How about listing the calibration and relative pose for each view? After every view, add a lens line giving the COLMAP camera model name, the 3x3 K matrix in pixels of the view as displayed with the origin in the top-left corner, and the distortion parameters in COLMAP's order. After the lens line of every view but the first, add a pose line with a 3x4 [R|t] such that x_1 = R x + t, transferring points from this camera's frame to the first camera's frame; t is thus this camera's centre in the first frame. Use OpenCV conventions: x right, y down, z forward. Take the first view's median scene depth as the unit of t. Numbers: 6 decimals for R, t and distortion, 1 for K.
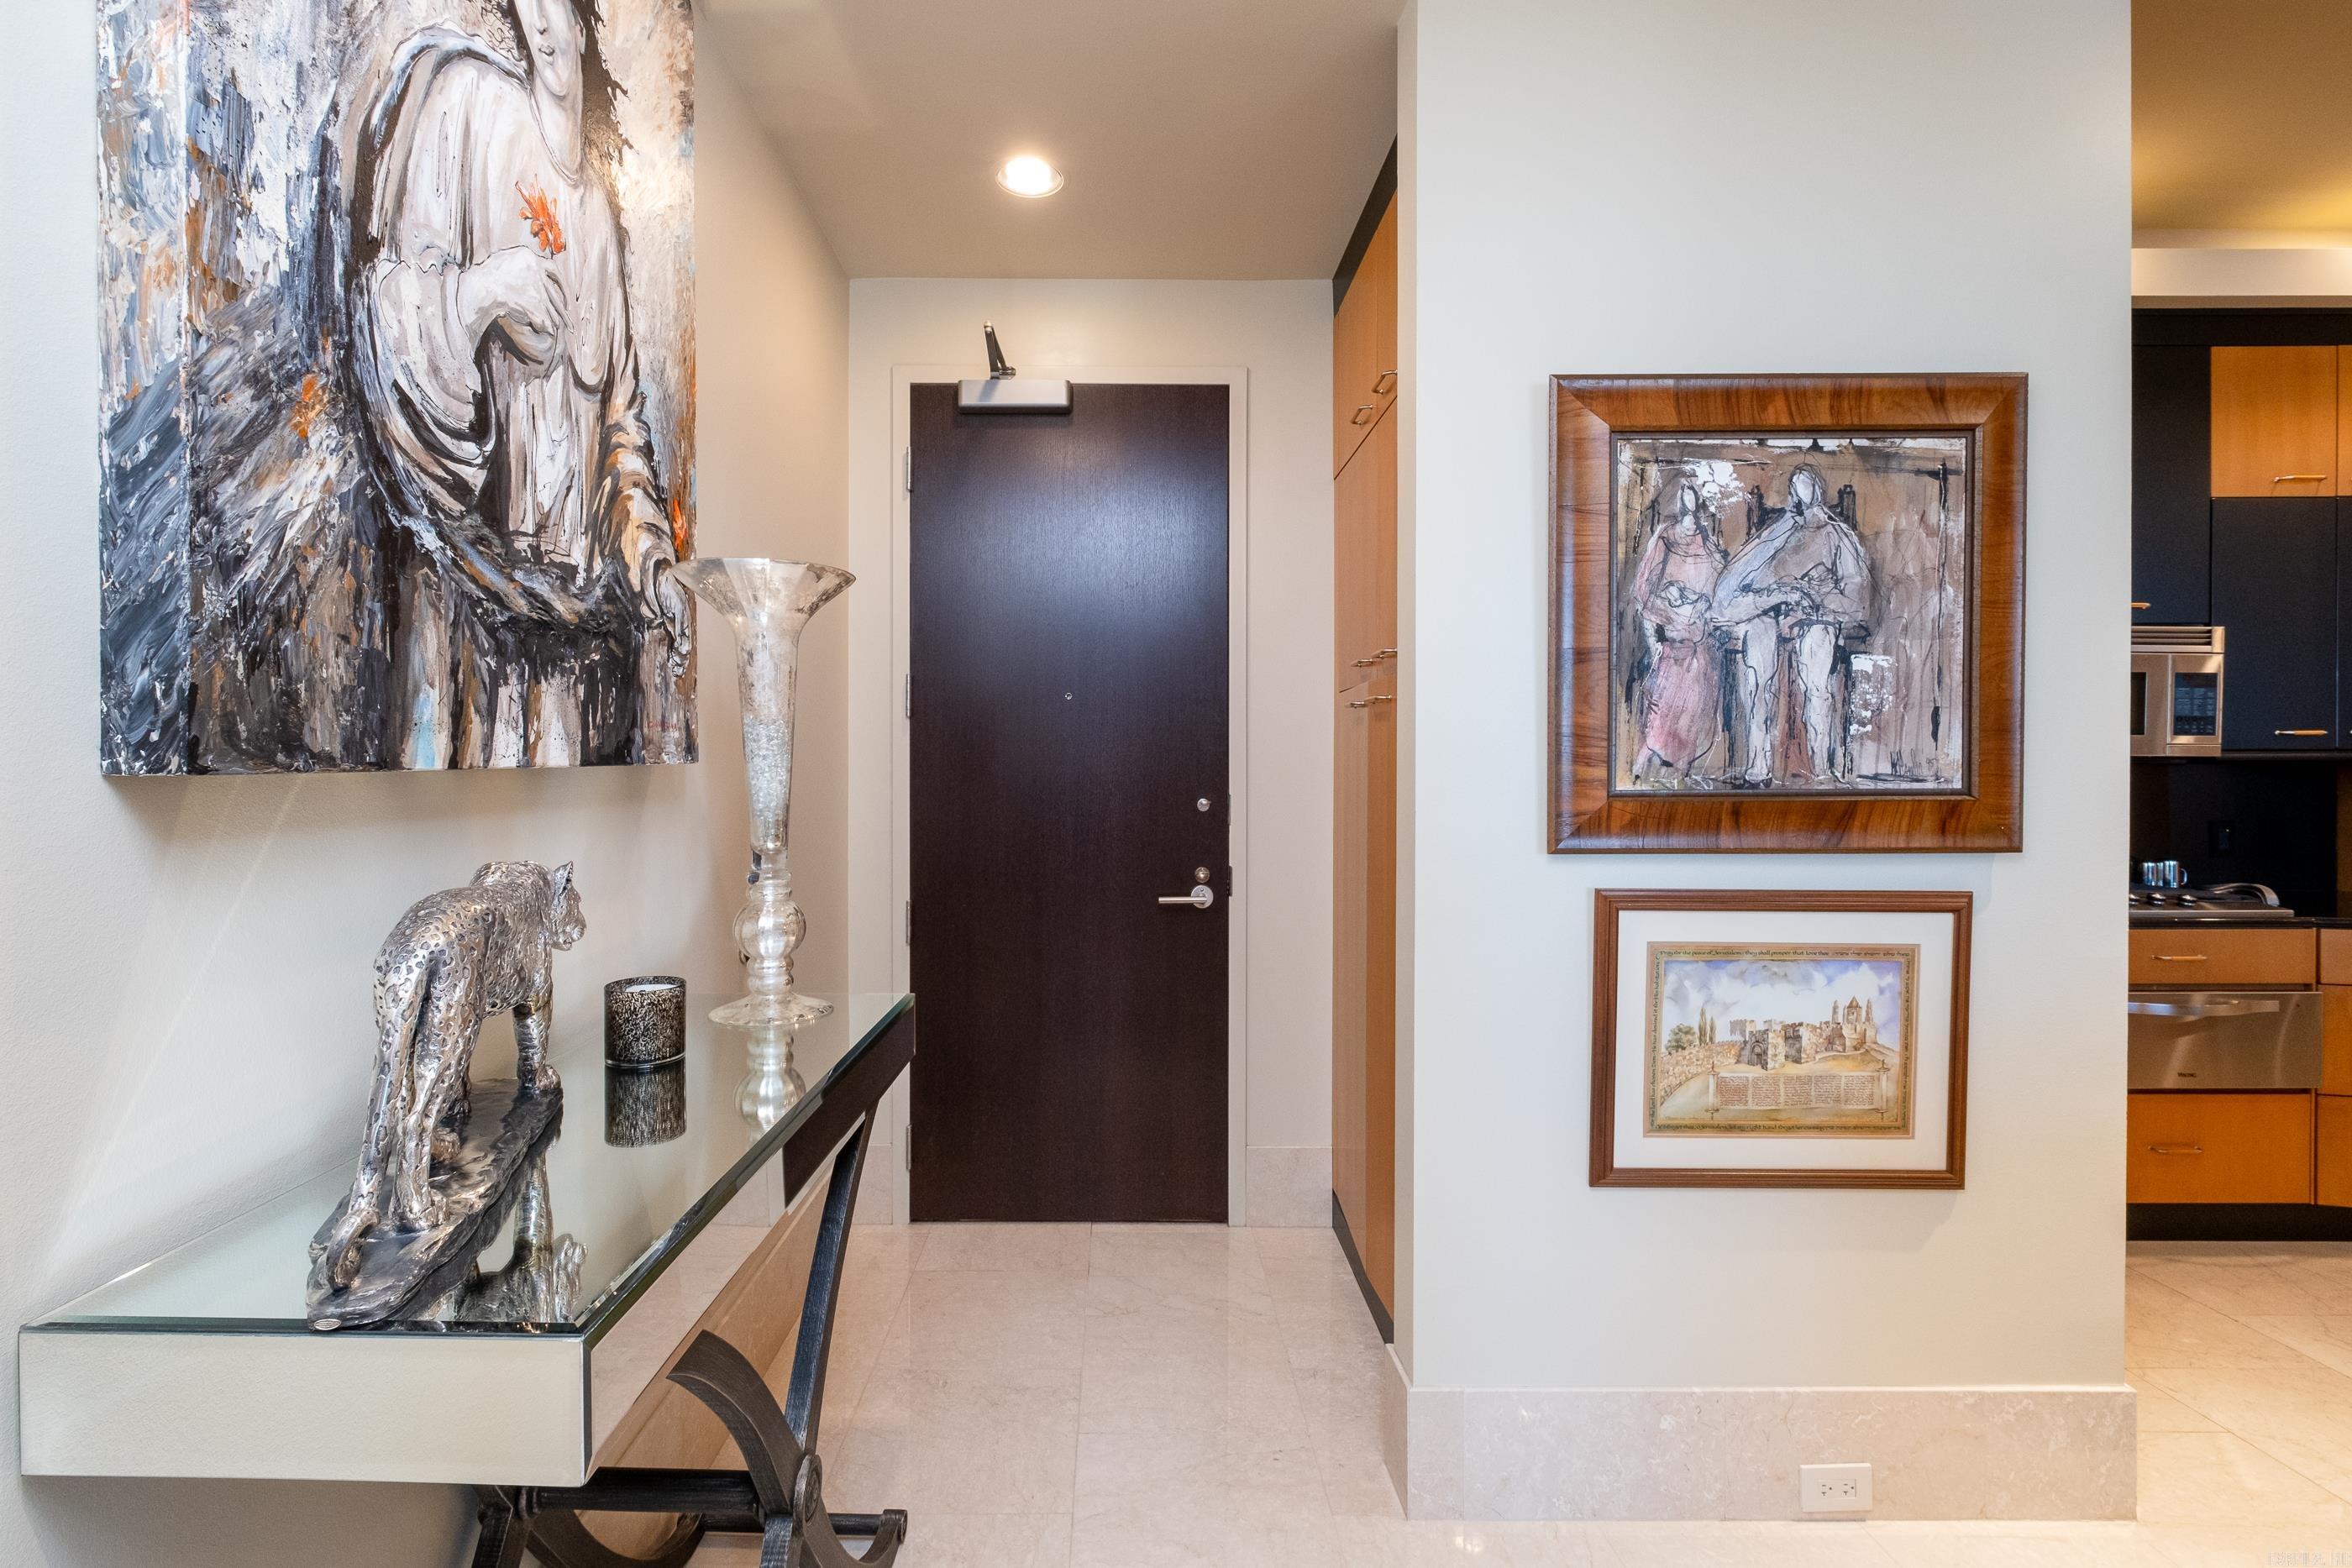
lens RADIAL K [[1052.3, 0, 1071.4], [0, 1052.3, 772.0], [0, 0, 1]] dist [0.000038, -0.000858]
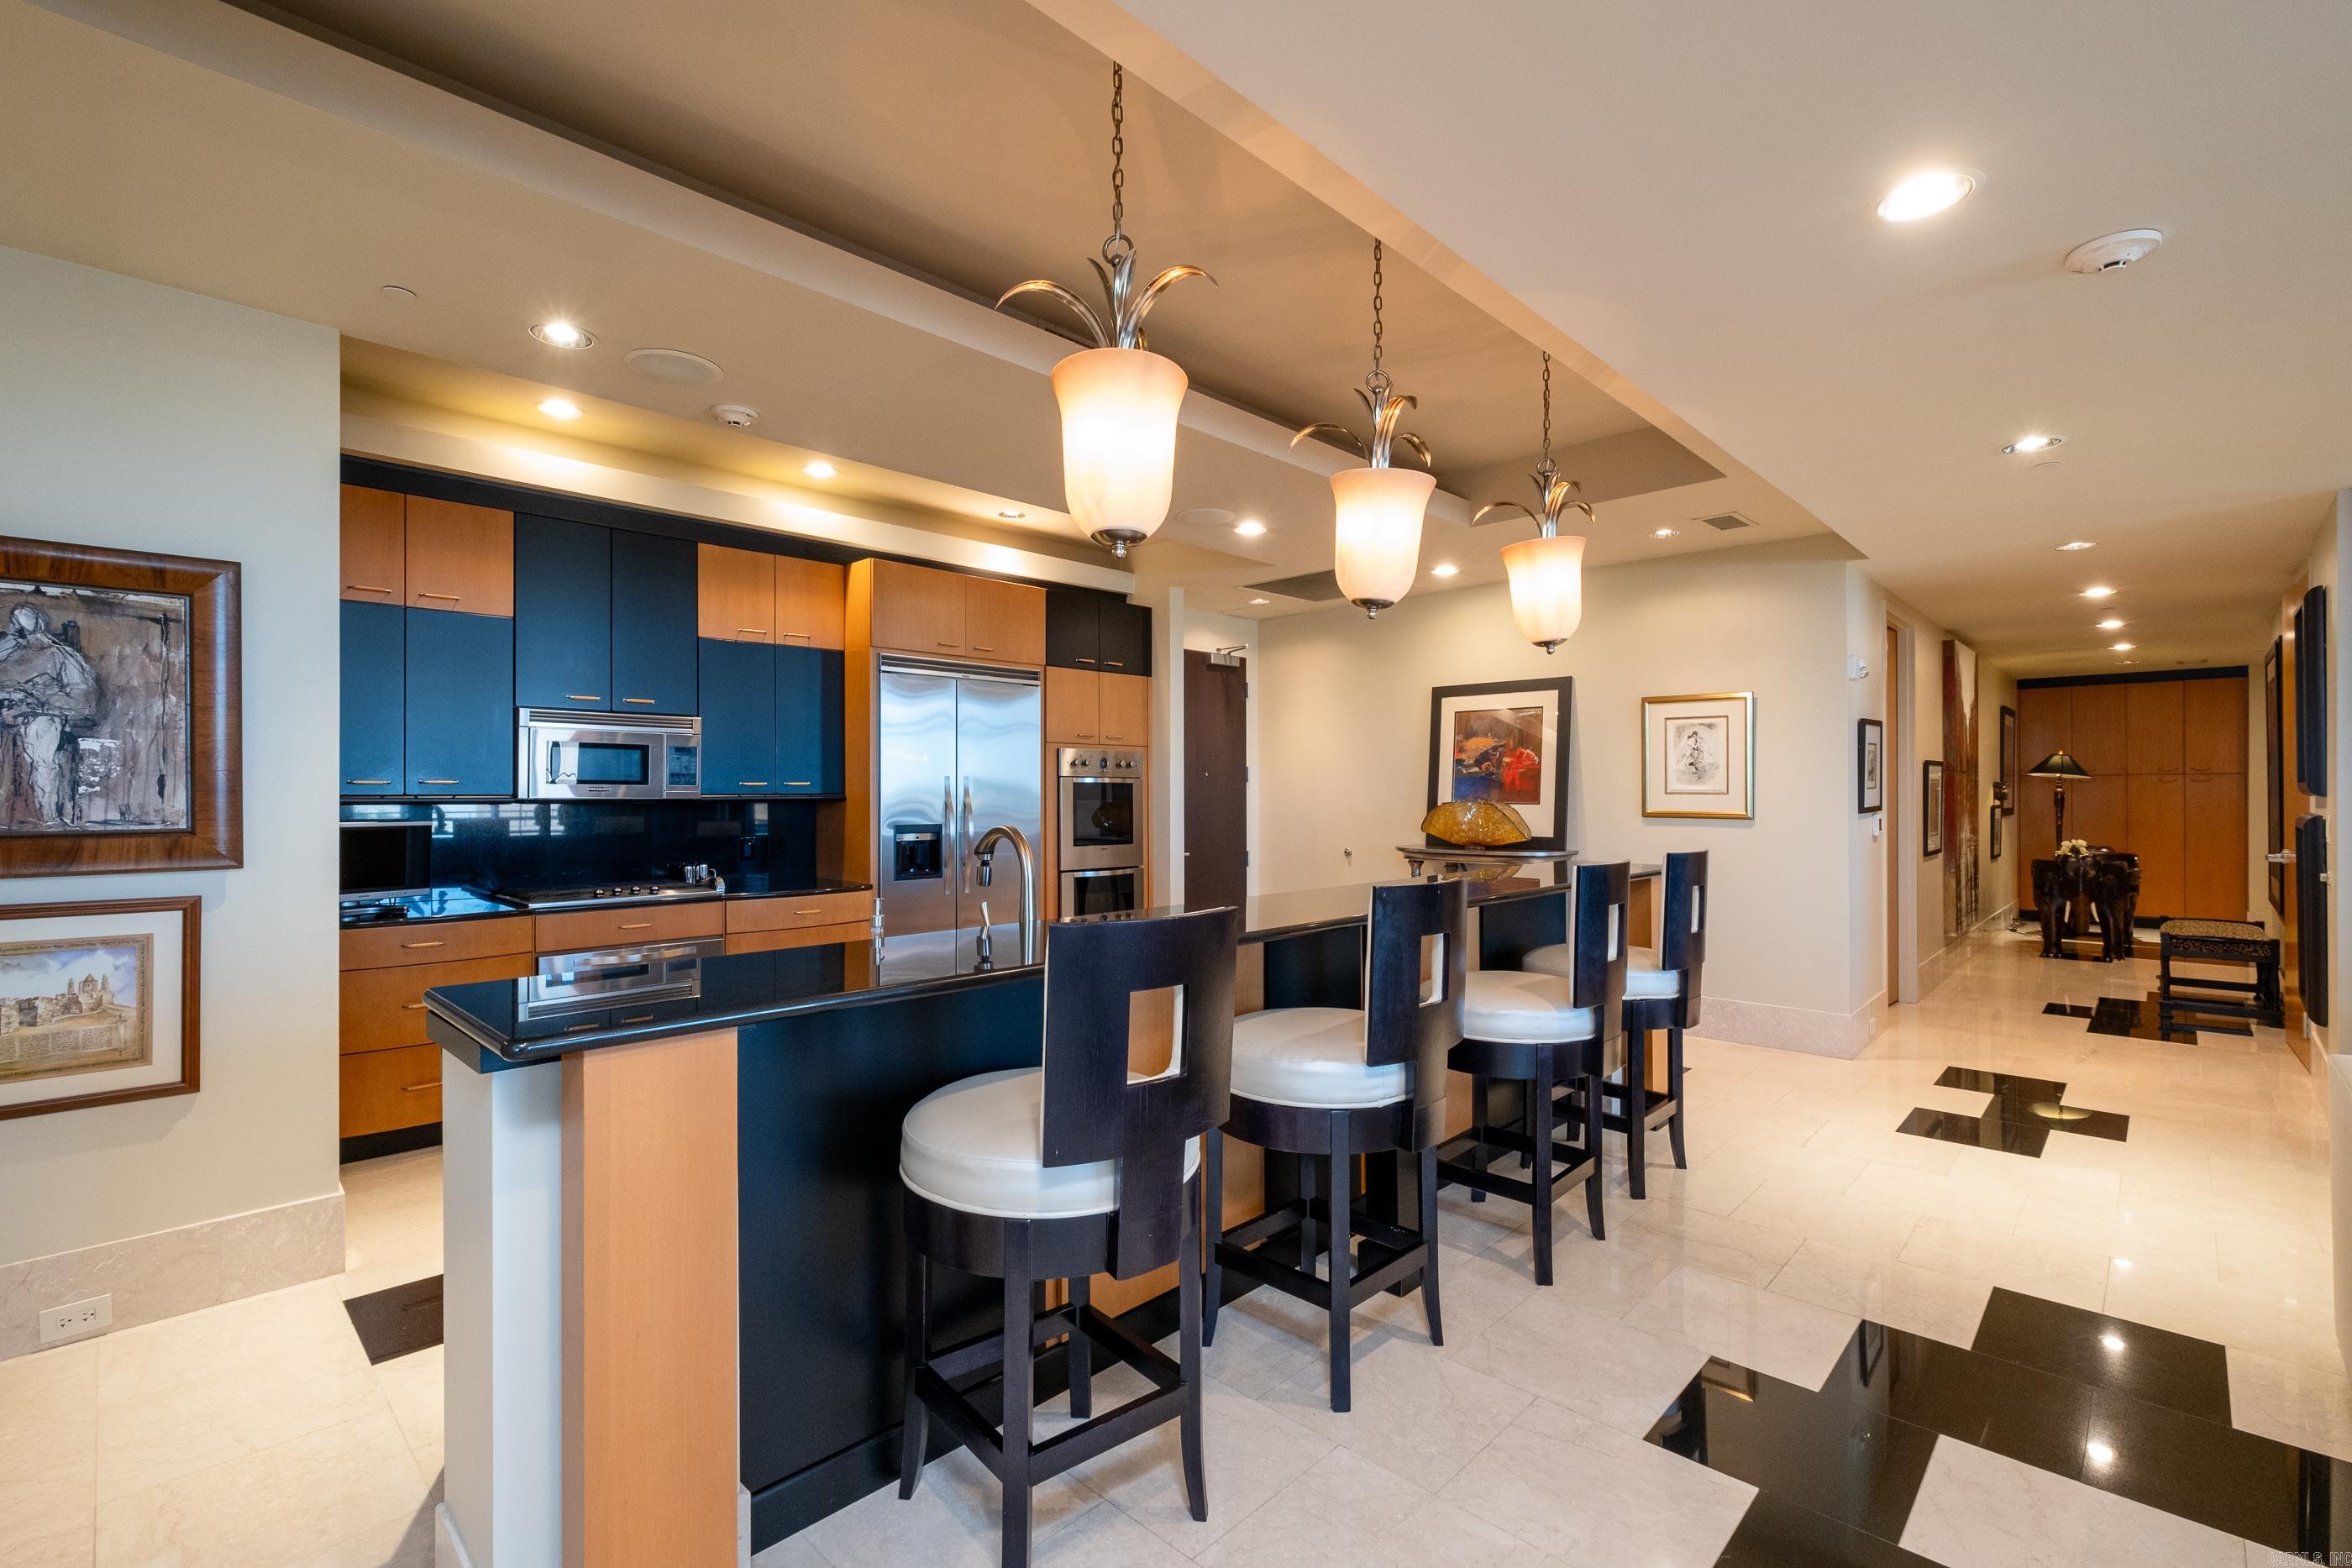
lens RADIAL K [[1052.3, 0, 1166.3], [0, 1052.3, 797.3], [0, 0, 1]] dist [0.000038, -0.000858]
pose [[0.692475, -0.007088, 0.721407, 0.733333], [0.012144, 0.999925, -0.001832, -0.009084], [-0.721340, 0.010029, 0.692509, -1.081728]]
